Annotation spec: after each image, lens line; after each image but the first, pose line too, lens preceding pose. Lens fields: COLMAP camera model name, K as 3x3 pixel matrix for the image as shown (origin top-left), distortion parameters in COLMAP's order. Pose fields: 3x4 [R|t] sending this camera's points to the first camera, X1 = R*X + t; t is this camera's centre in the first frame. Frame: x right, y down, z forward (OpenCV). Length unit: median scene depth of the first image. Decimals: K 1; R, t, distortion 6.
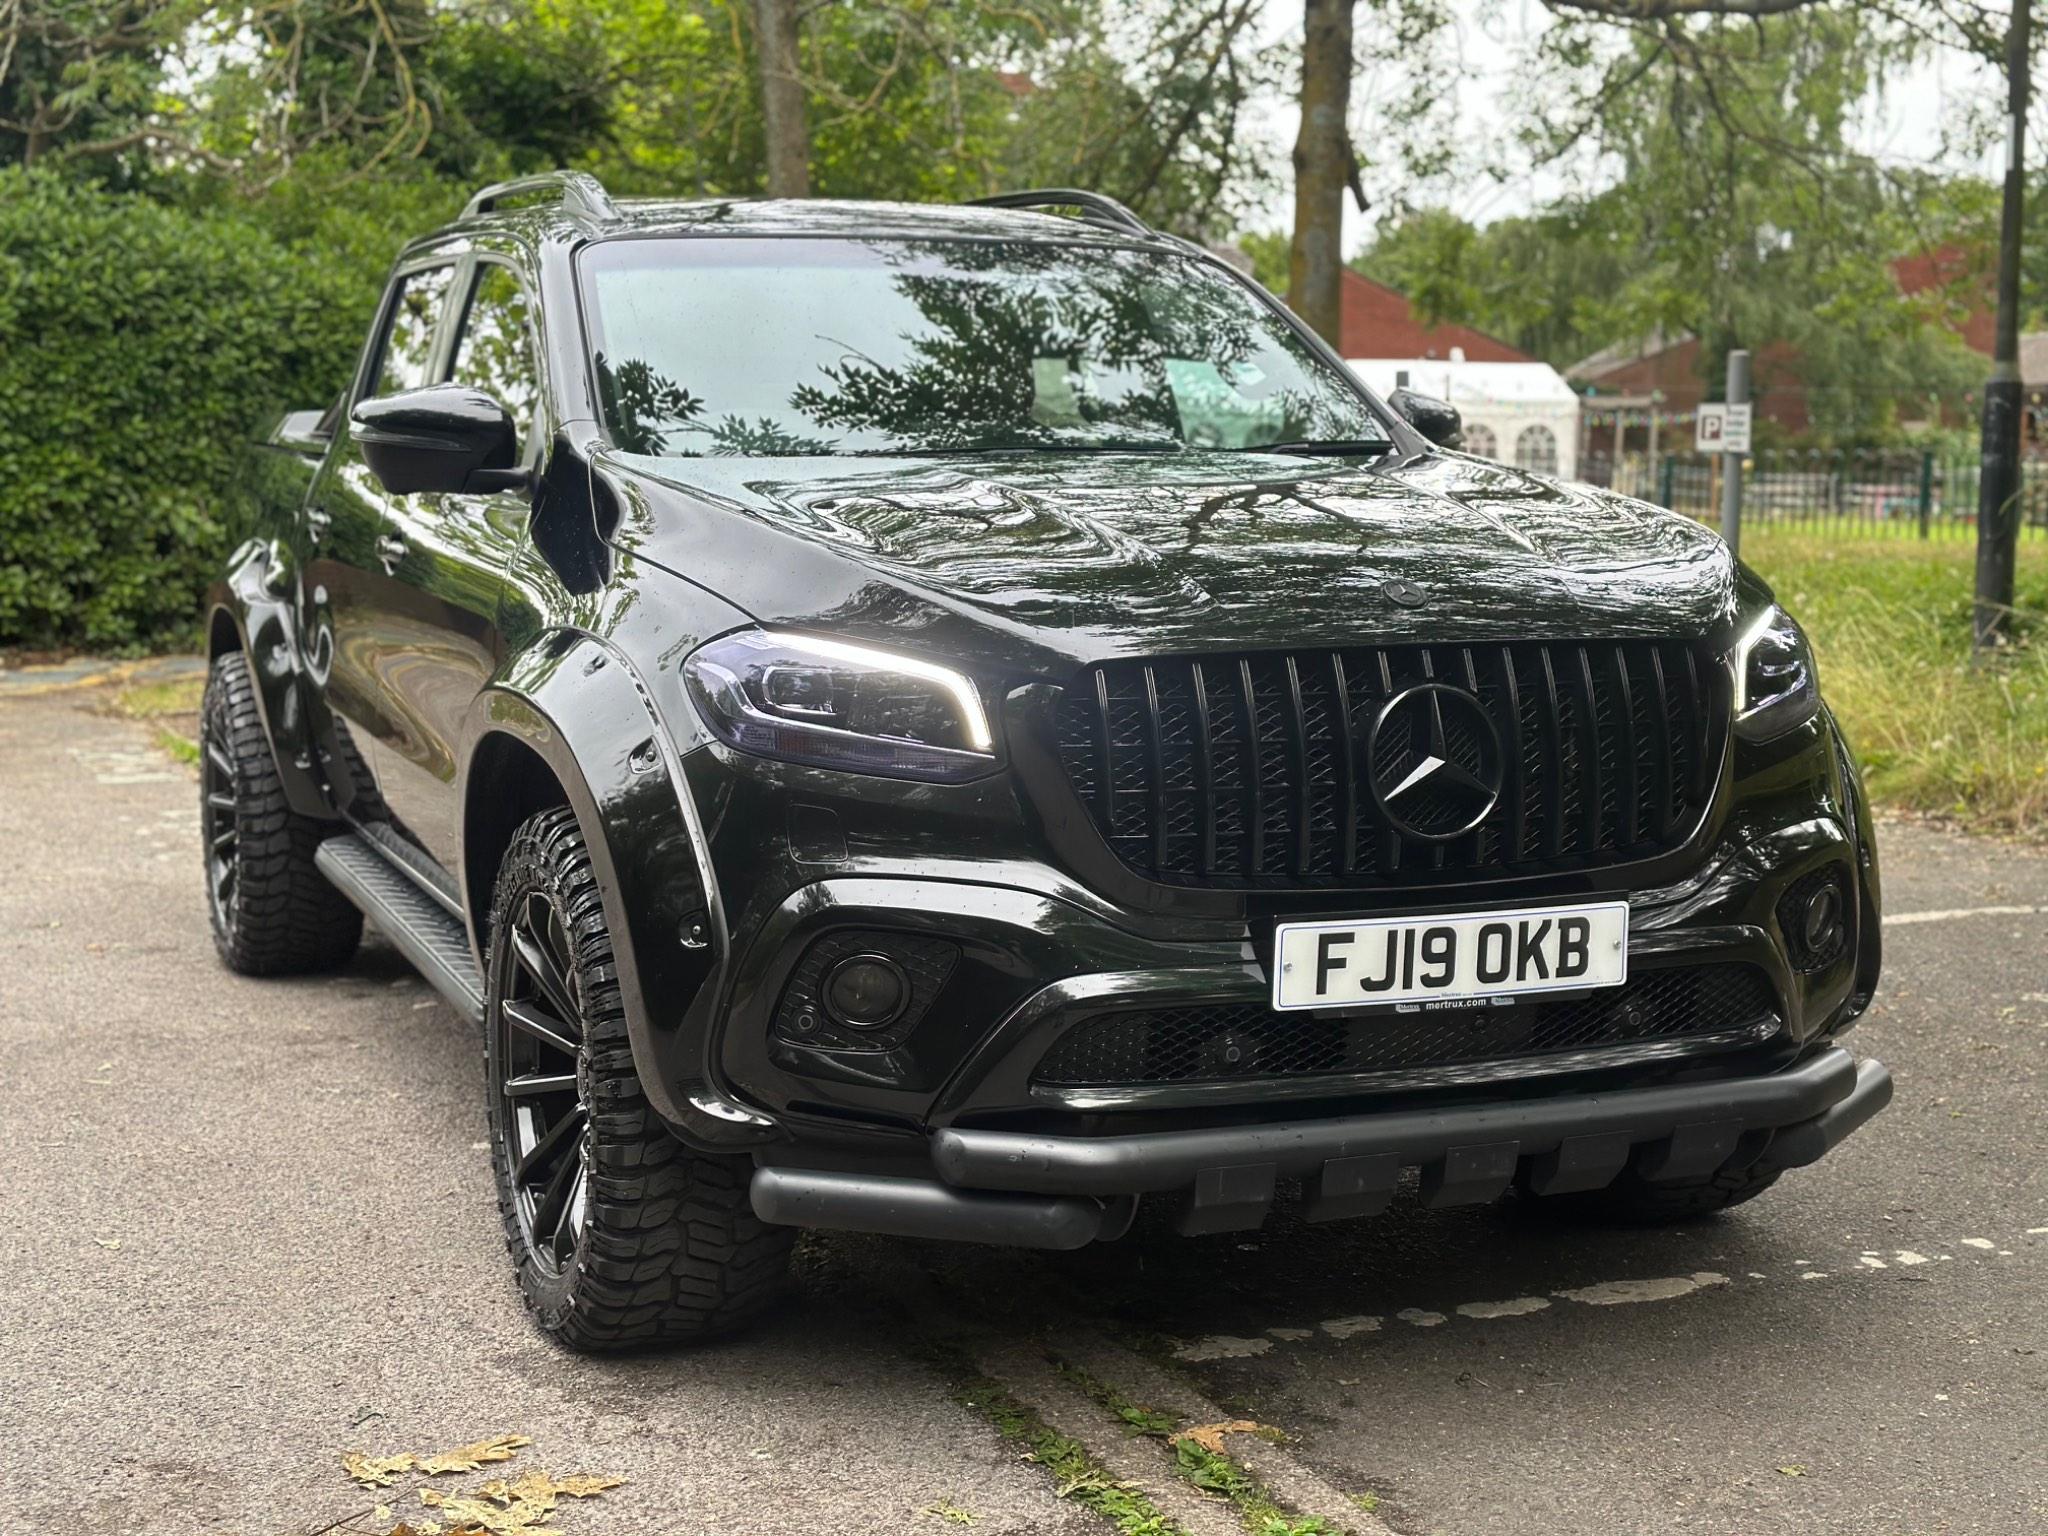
lens RADIAL K [[2856.5, 0, 1019.3], [0, 2856.5, 792.3], [0, 0, 1]] dist [0.177510, -0.283225]
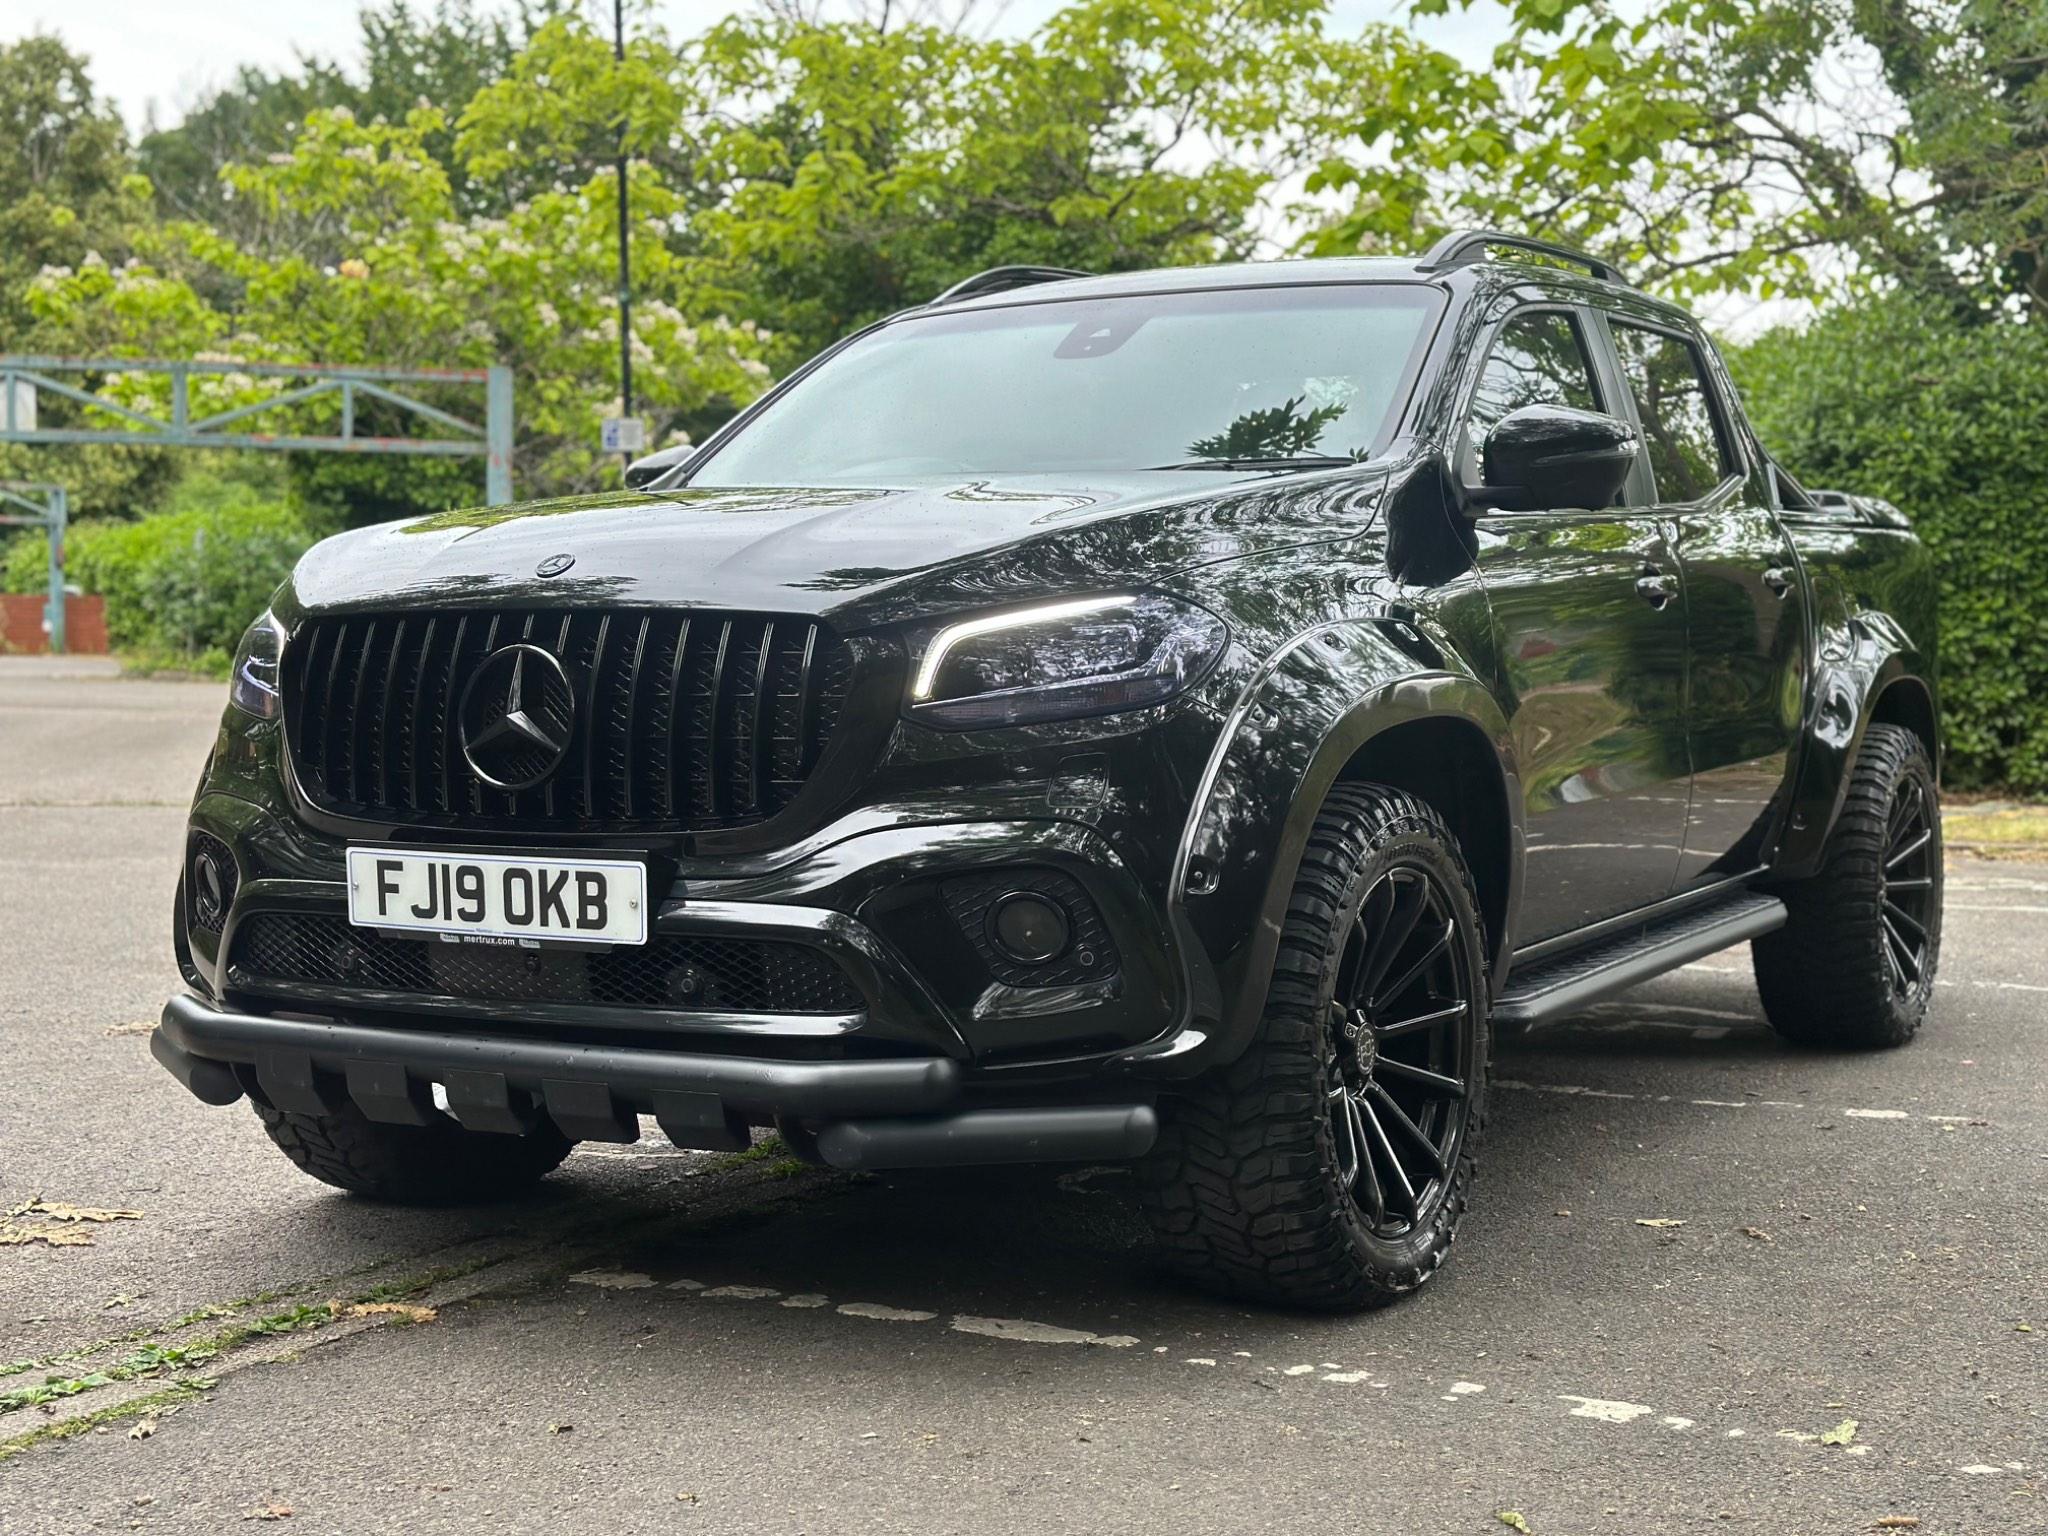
lens RADIAL K [[2855.5, 0, 1024.0], [0, 2855.5, 768.0], [0, 0, 1]] dist [0.178901, -0.296246]
pose [[0.613694, 0.035260, -0.788756, 1.074767], [-0.096067, 0.994915, -0.030268, 0.021937], [0.783678, 0.094349, 0.613960, 0.469500]]
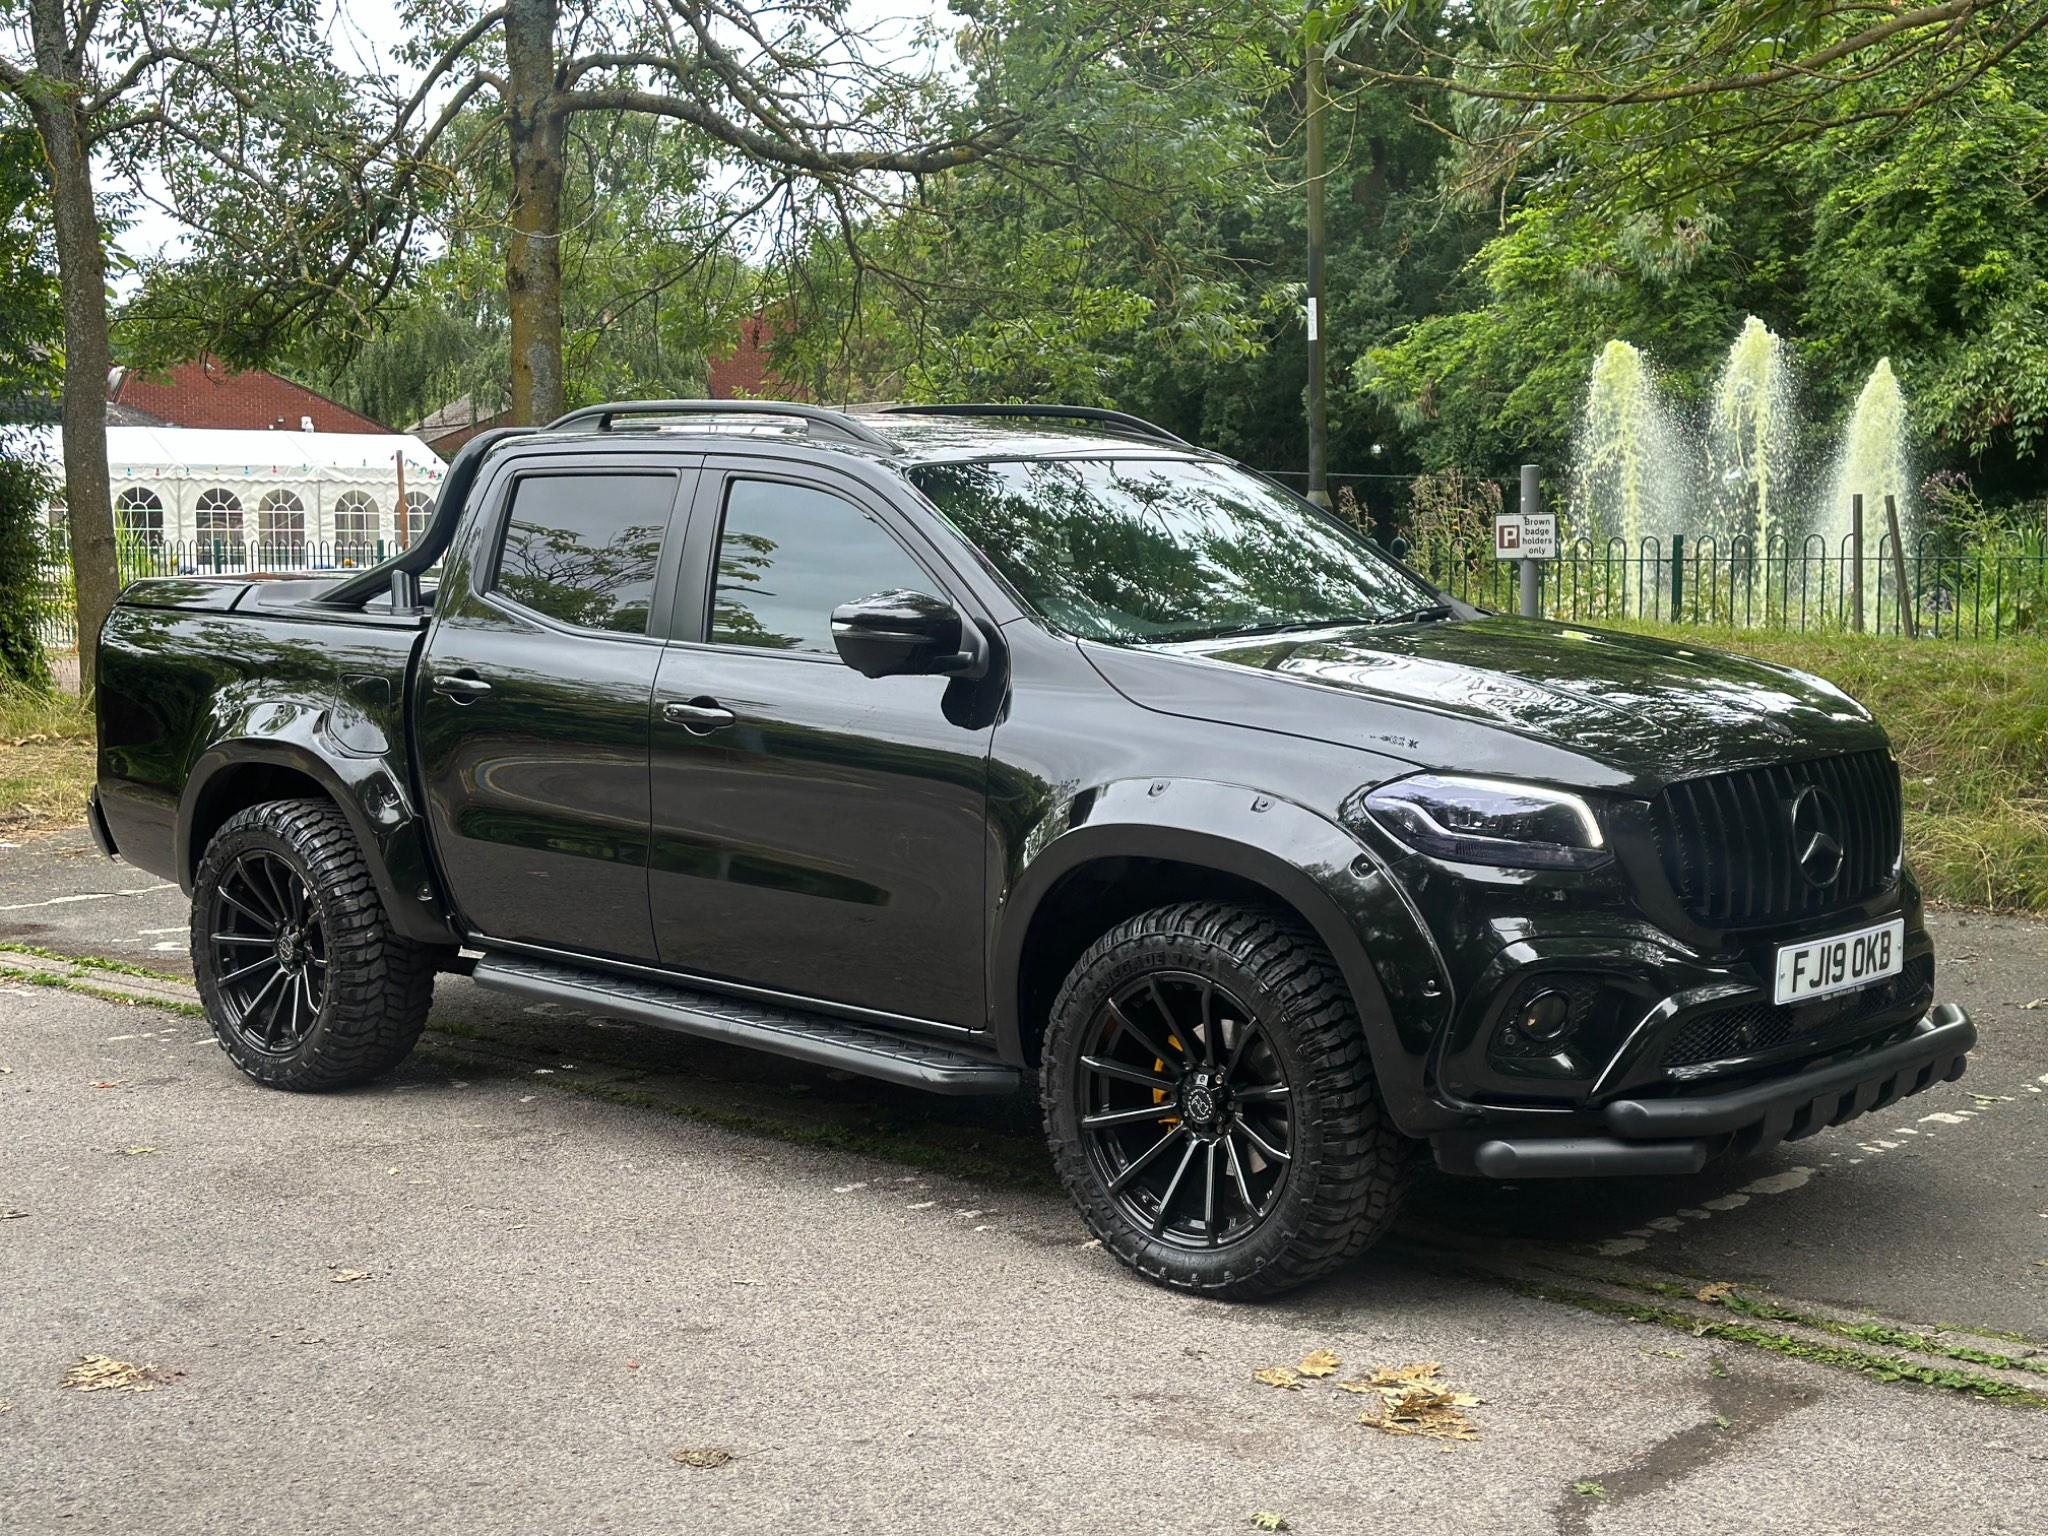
lens RADIAL K [[2855.5, 0, 1024.0], [0, 2855.5, 768.0], [0, 0, 1]] dist [0.178901, -0.296246]
pose [[0.910625, -0.052509, 0.409884, -0.844980], [0.064127, 0.997834, -0.014639, -0.049938], [-0.408227, 0.039615, 0.912020, -0.234689]]
